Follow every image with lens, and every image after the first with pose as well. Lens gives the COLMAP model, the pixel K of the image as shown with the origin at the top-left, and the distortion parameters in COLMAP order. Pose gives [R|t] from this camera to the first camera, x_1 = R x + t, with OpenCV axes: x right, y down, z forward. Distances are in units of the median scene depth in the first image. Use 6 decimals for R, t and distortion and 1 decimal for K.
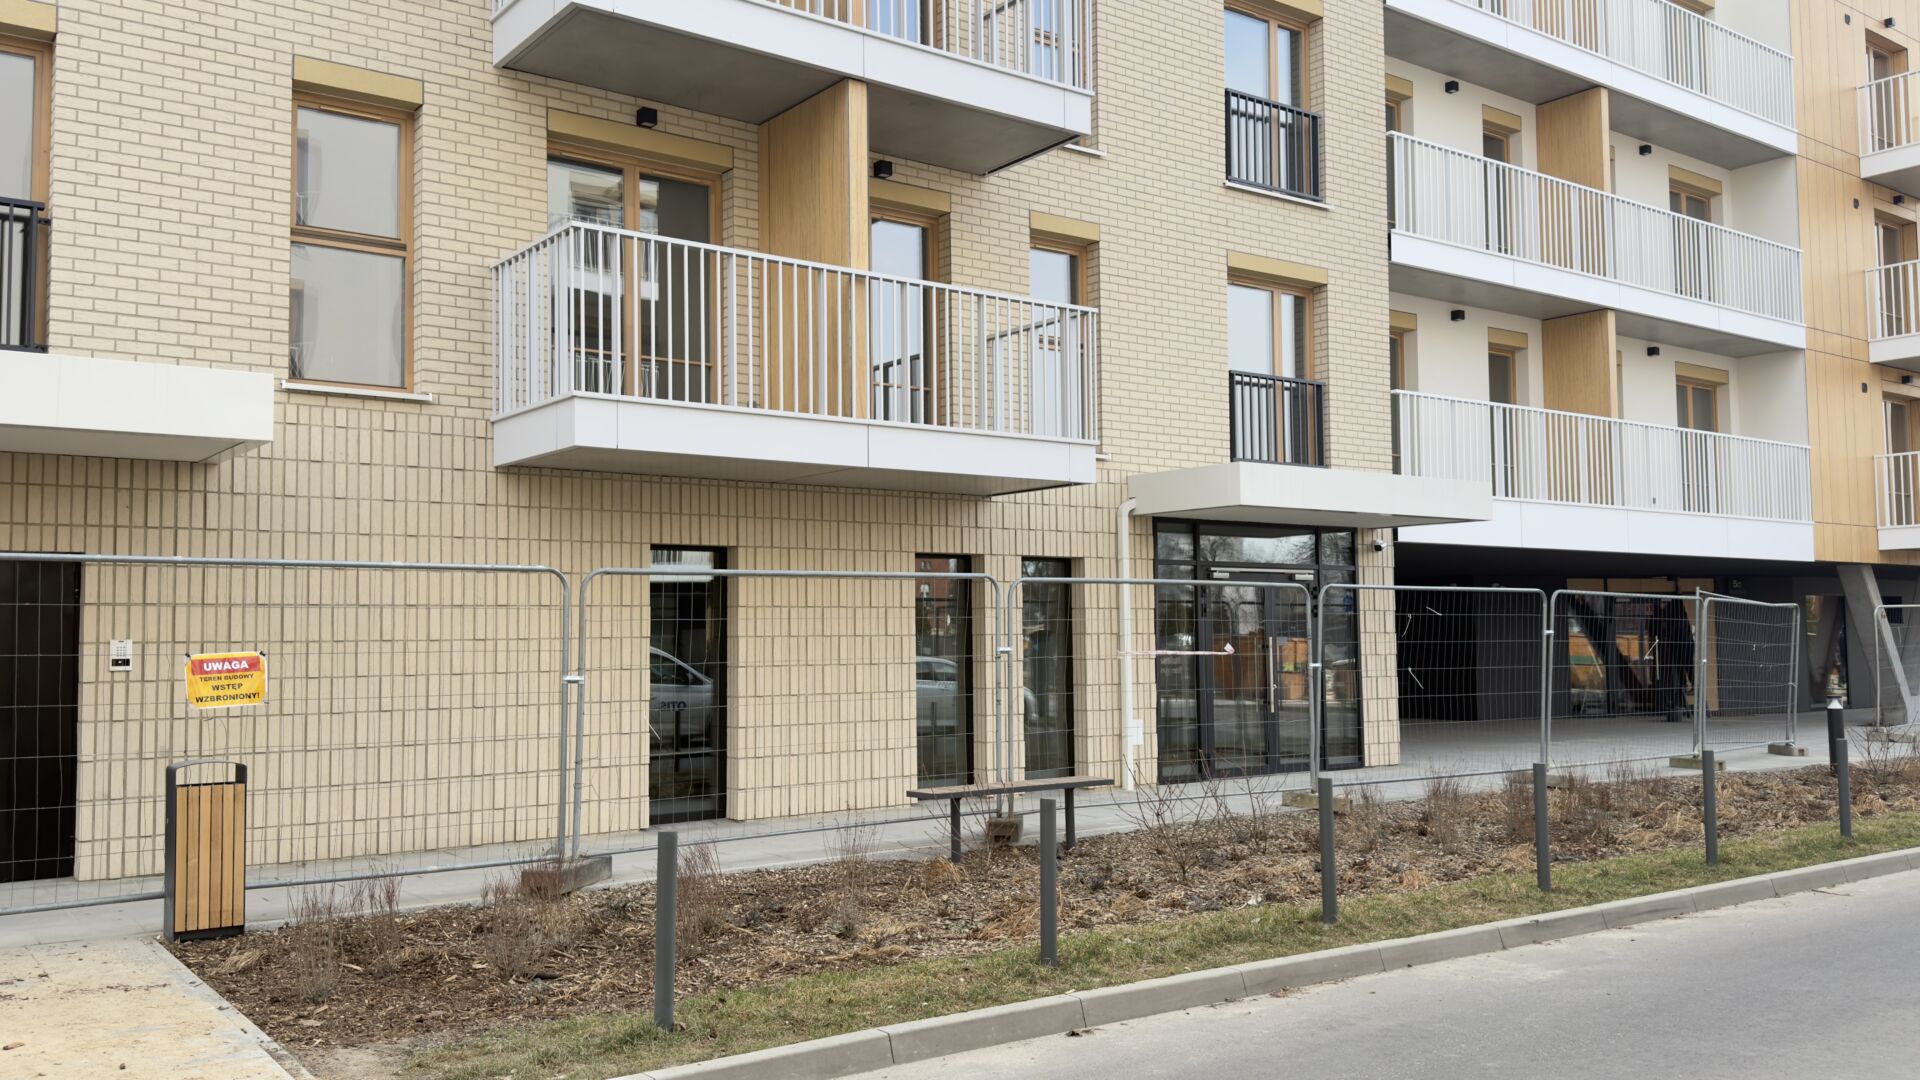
lens RADIAL K [[1506.7, 0, 917.8], [0, 1506.7, 571.3], [0, 0, 1]] dist [0.089035, -0.001812]
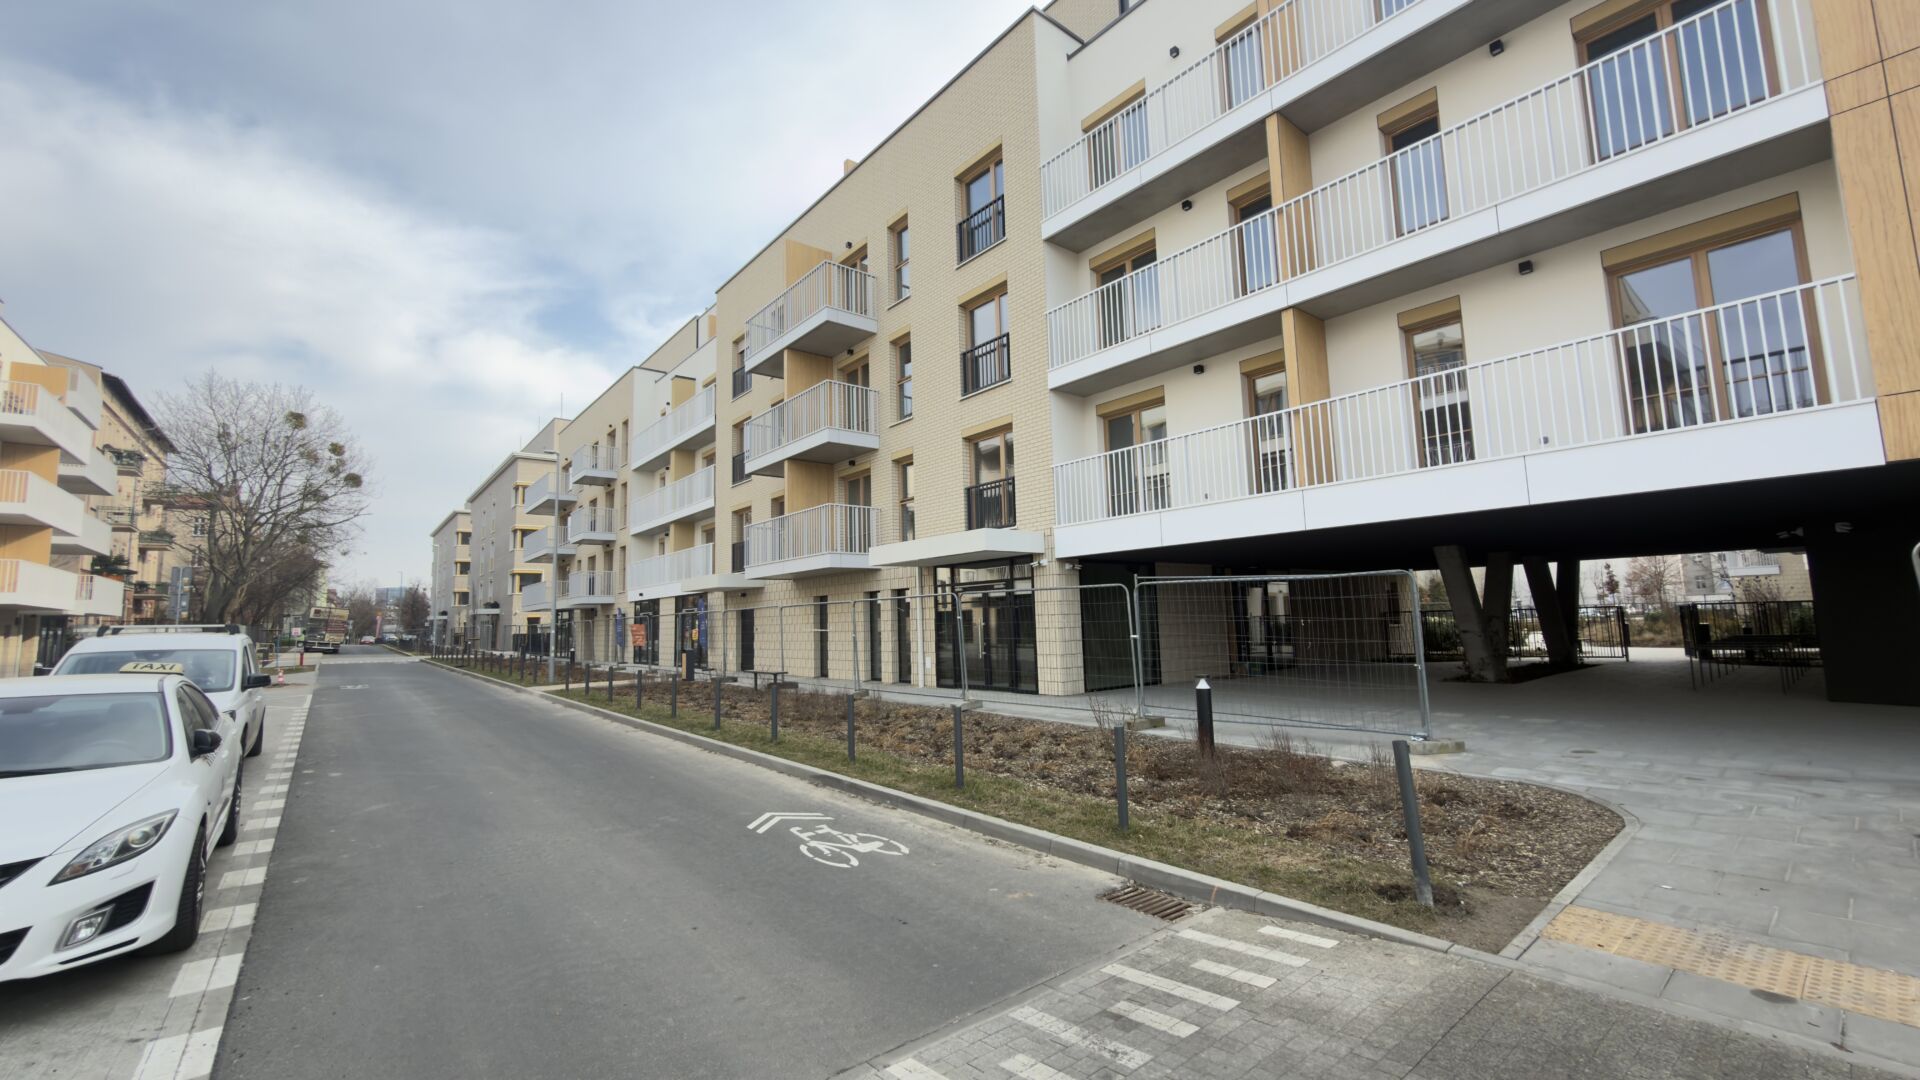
lens RADIAL K [[753.4, 0, 960.0], [0, 753.4, 540.0], [0, 0, 1]] dist [-0.000760, -0.000157]
pose [[0.067597, -0.091526, -0.993506, 1.190885], [0.085937, 0.992617, -0.085597, 0.022769], [0.994005, -0.079593, 0.074963, 0.899171]]
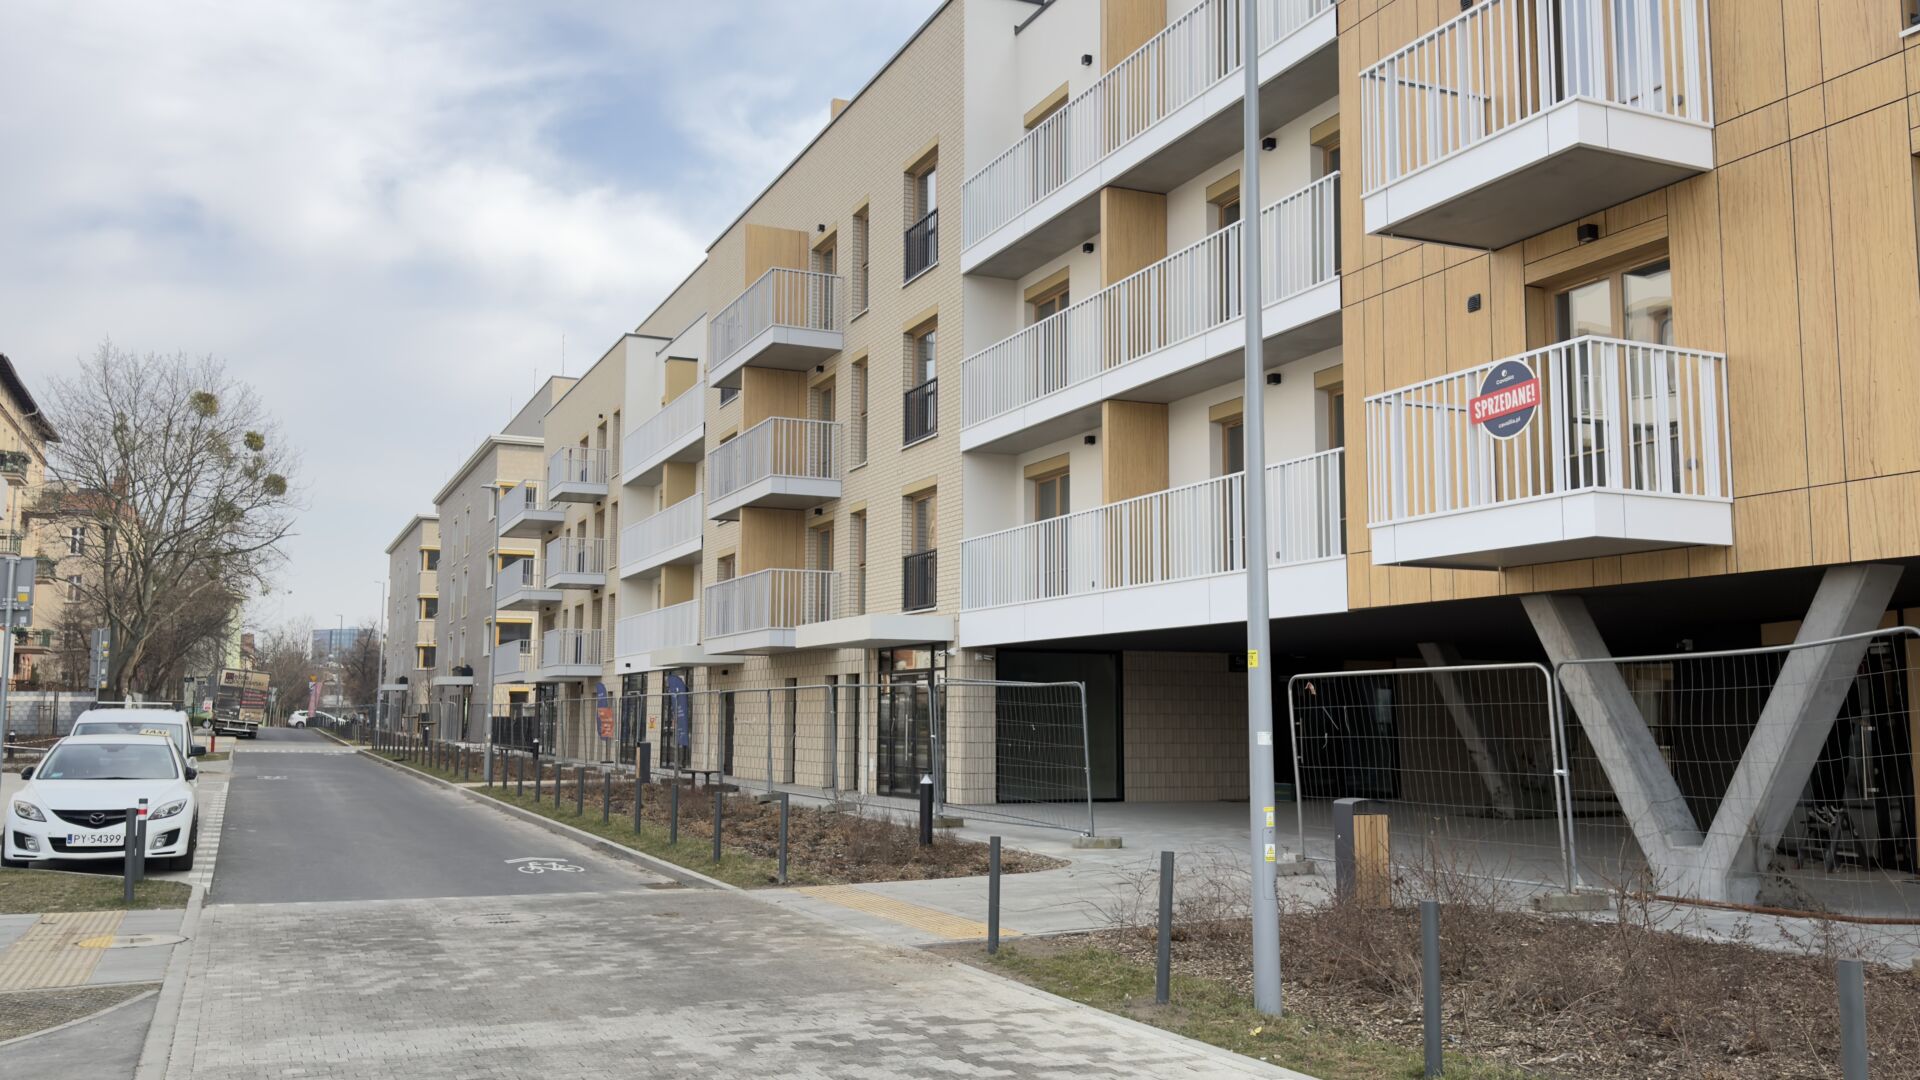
lens RADIAL K [[1536.5, 0, 963.1], [0, 1536.5, 550.2], [0, 0, 1]] dist [0.150938, -0.267681]
pose [[-0.196517, -0.088115, -0.976533, 1.850646], [0.058735, 0.993107, -0.101431, 0.038557], [0.978740, -0.077289, -0.189987, 1.371235]]
